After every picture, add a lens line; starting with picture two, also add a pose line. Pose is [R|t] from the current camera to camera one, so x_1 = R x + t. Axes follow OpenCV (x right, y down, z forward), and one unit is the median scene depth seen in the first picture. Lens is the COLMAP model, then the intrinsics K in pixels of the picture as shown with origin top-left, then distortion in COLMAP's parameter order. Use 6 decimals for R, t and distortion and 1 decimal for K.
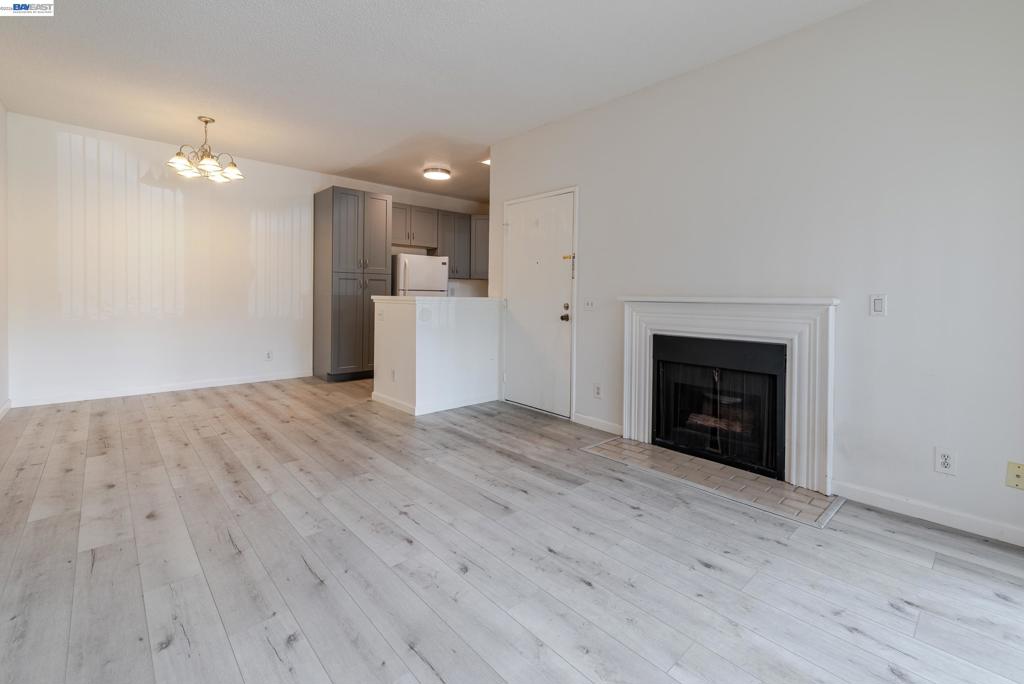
lens RADIAL K [[449.6, 0, 543.9], [0, 449.6, 300.6], [0, 0, 1]] dist [0.002304, -0.000132]
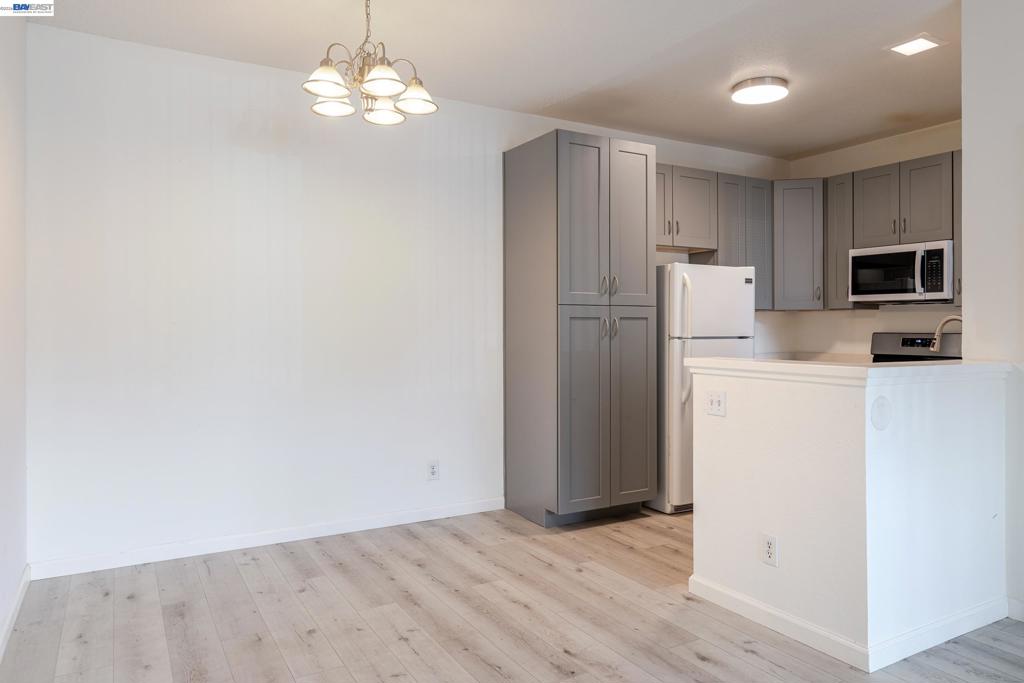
lens RADIAL K [[711.3, 0, 551.7], [0, 711.3, 325.6], [0, 0, 1]] dist [0.009230, 0.004726]
pose [[0.975398, -0.012628, -0.220089, -0.396606], [0.009353, 0.999830, -0.015918, -0.036769], [0.220253, 0.013468, 0.975350, 0.314316]]
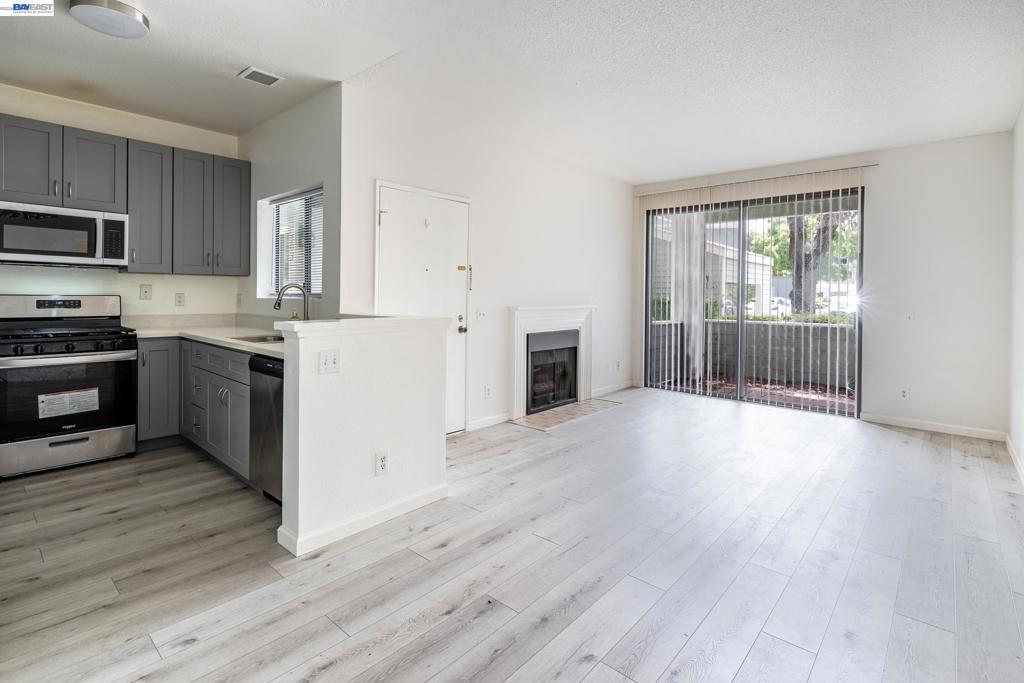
lens RADIAL K [[494.3, 0, 504.6], [0, 494.3, 295.7], [0, 0, 1]] dist [-0.000007, -0.002094]
pose [[-0.059324, -0.017827, 0.998080, -0.975857], [-0.000452, 0.999841, 0.017831, -0.052412], [-0.998239, 0.000606, -0.059323, 0.918752]]
